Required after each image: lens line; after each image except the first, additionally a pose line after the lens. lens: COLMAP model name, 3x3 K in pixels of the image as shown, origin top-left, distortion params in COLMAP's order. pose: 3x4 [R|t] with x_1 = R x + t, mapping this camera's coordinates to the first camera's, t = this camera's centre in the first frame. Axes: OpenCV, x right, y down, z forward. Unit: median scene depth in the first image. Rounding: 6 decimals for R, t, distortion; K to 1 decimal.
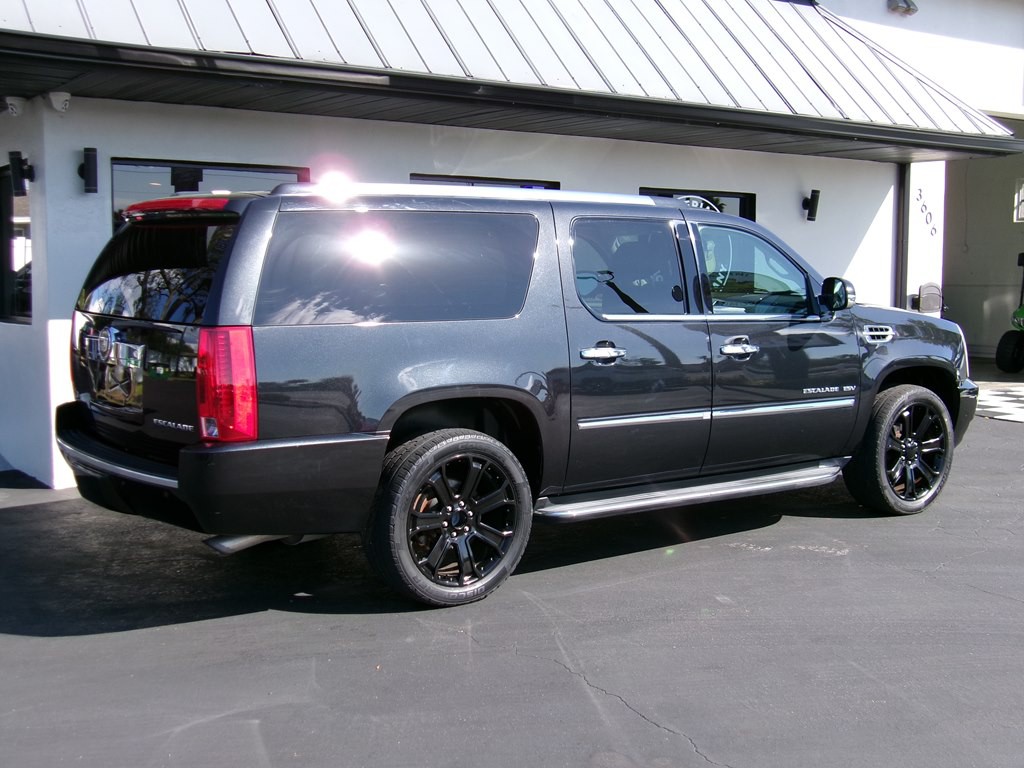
lens RADIAL K [[1259.6, 0, 518.8], [0, 1259.6, 381.3], [0, 0, 1]] dist [-0.015521, 0.022993]
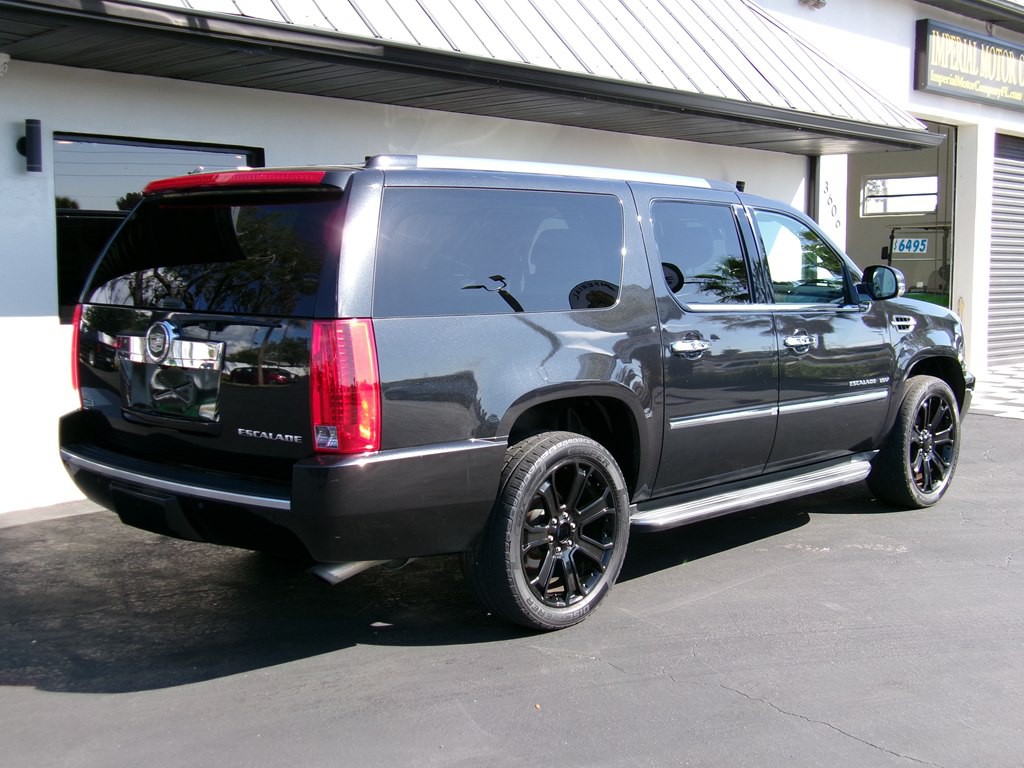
lens RADIAL K [[1259.6, 0, 518.8], [0, 1259.6, 381.3], [0, 0, 1]] dist [-0.015521, 0.022993]
pose [[0.984213, -0.018021, 0.176069, -0.225547], [0.017812, 0.999838, 0.002766, -0.001319], [-0.176091, 0.000414, 0.984374, 0.114796]]
